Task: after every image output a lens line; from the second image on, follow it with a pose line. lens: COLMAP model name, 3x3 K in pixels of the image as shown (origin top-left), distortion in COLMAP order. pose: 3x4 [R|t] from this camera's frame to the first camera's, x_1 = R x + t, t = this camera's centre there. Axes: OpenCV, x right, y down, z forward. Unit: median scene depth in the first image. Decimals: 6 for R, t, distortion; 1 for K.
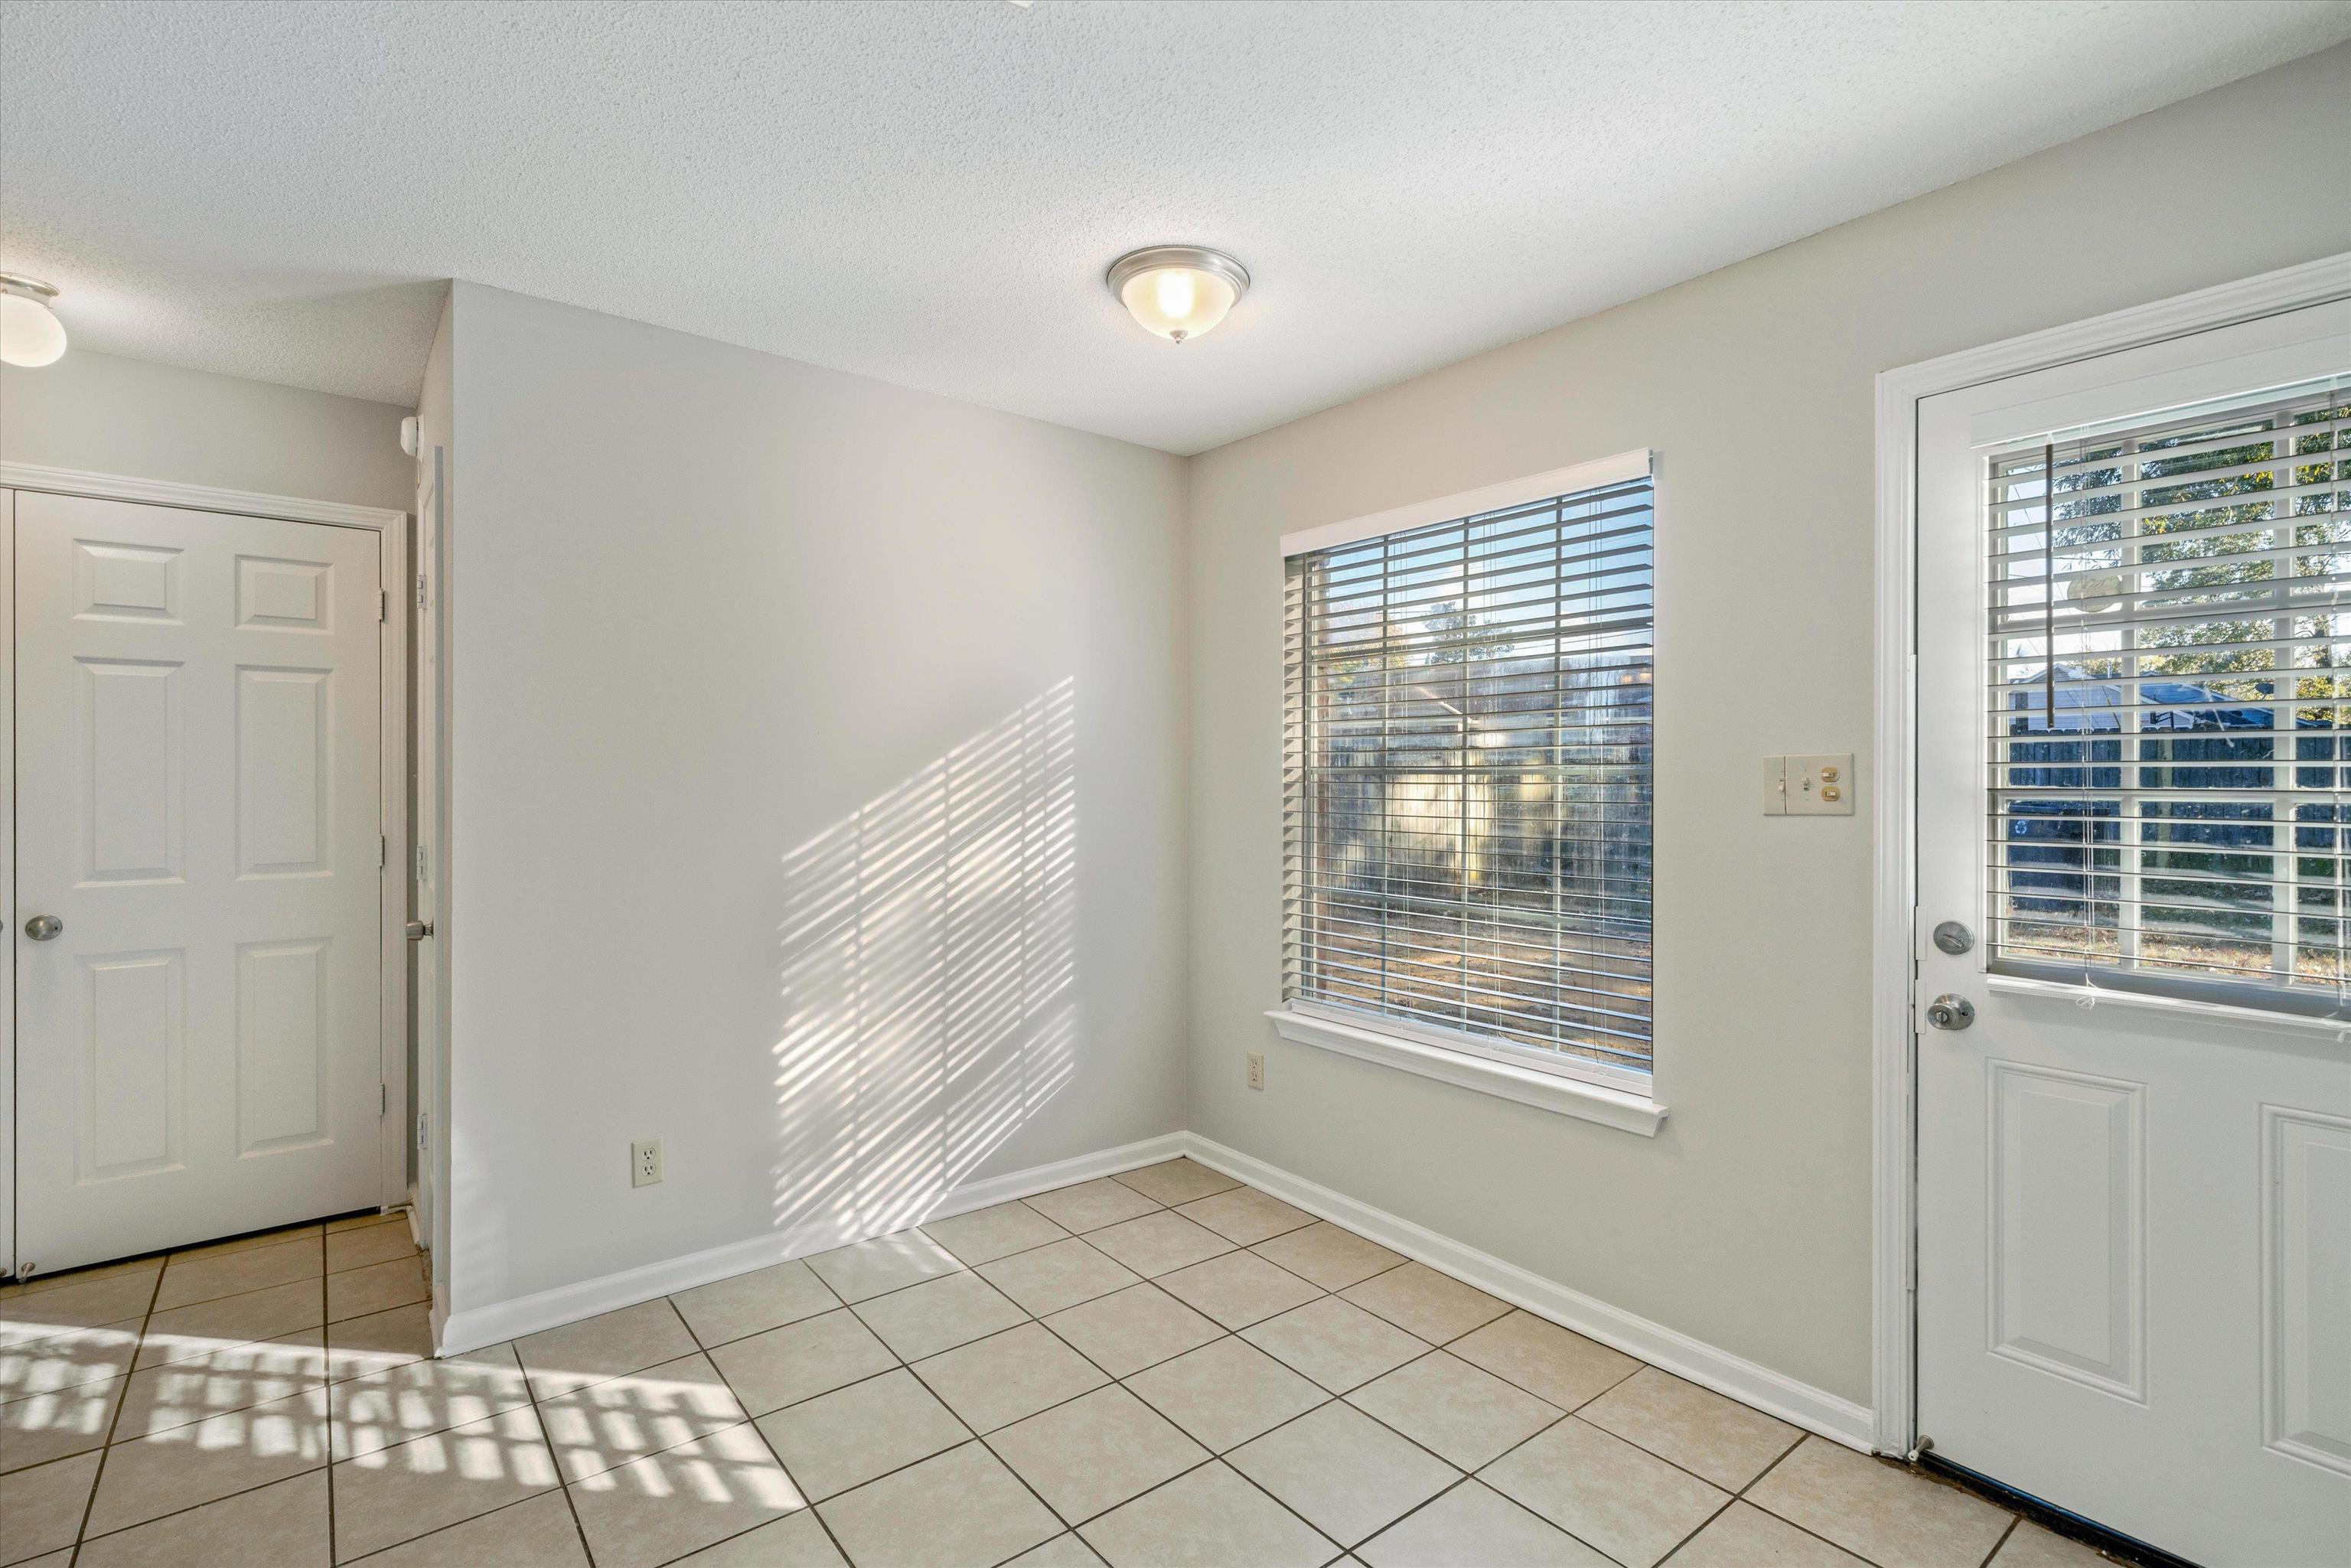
lens RADIAL K [[1092.3, 0, 1170.7], [0, 1092.3, 769.9], [0, 0, 1]] dist [-0.003399, 0.002171]
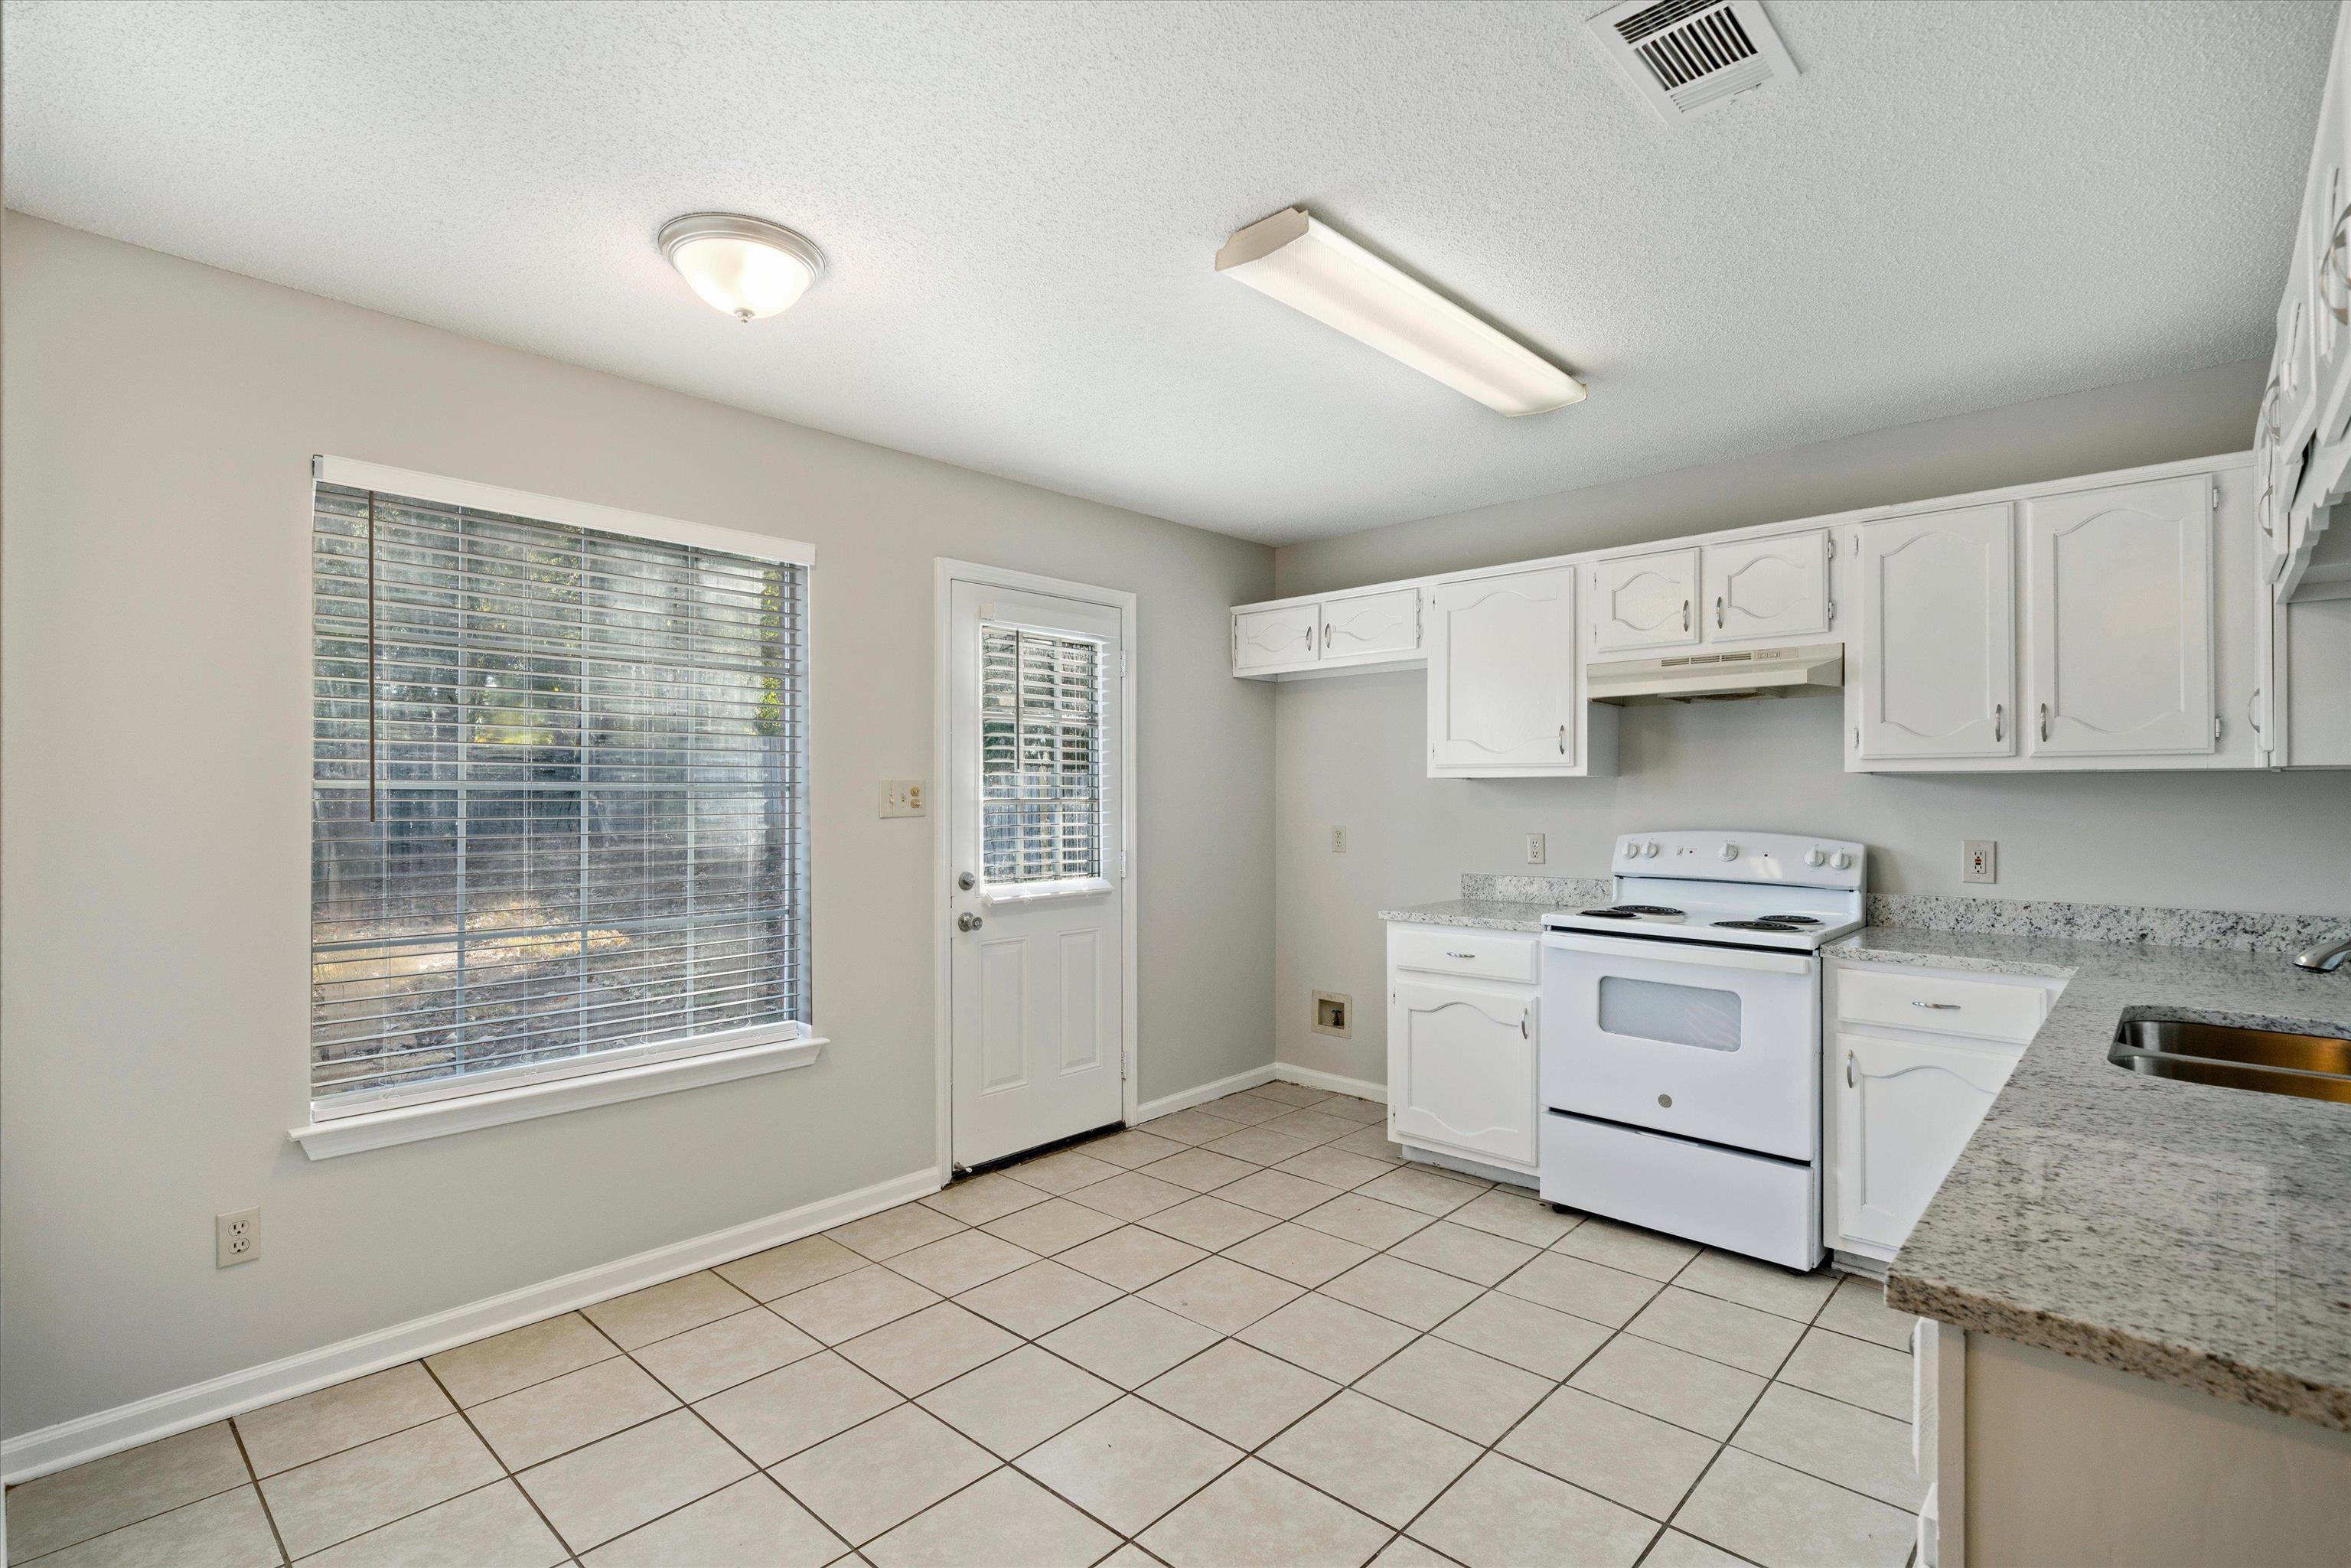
lens RADIAL K [[1092.3, 0, 1197.7], [0, 1092.3, 787.0], [0, 0, 1]] dist [-0.003399, 0.002171]
pose [[-0.169989, 0.001759, 0.985444, -0.858748], [-0.010538, 0.999938, -0.003603, -0.001445], [-0.985390, -0.010997, -0.169960, 0.695636]]
